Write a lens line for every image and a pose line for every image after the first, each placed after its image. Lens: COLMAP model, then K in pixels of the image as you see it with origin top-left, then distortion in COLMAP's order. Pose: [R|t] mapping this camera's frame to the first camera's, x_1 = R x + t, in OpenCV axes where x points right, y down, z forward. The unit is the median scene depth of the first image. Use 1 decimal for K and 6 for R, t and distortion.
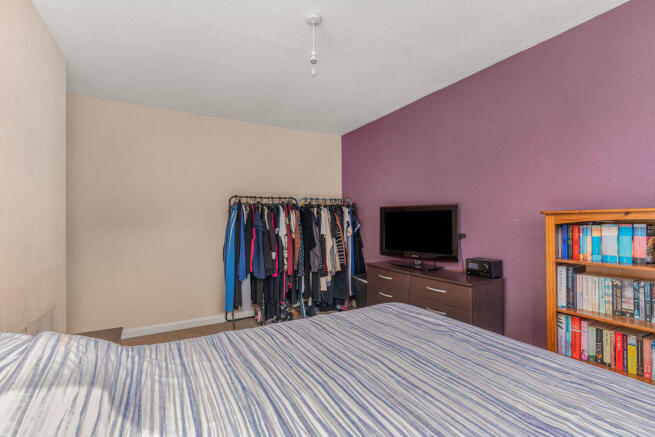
lens RADIAL K [[299.3, 0, 328.3], [0, 299.3, 217.1], [0, 0, 1]] dist [0.001866, -0.000100]
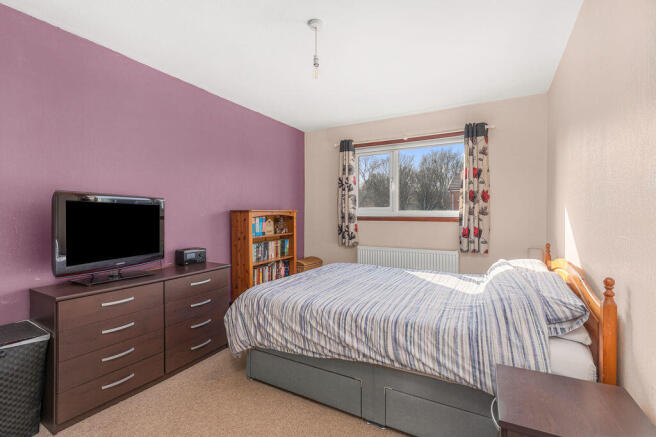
lens RADIAL K [[299.7, 0, 328.5], [0, 299.7, 217.0], [0, 0, 1]] dist [0.001866, -0.000100]
pose [[-0.497014, 0.004973, 0.867728, -1.132590], [0.002936, 0.999987, -0.004049, 0.028307], [-0.867738, 0.000535, -0.497022, 1.625694]]
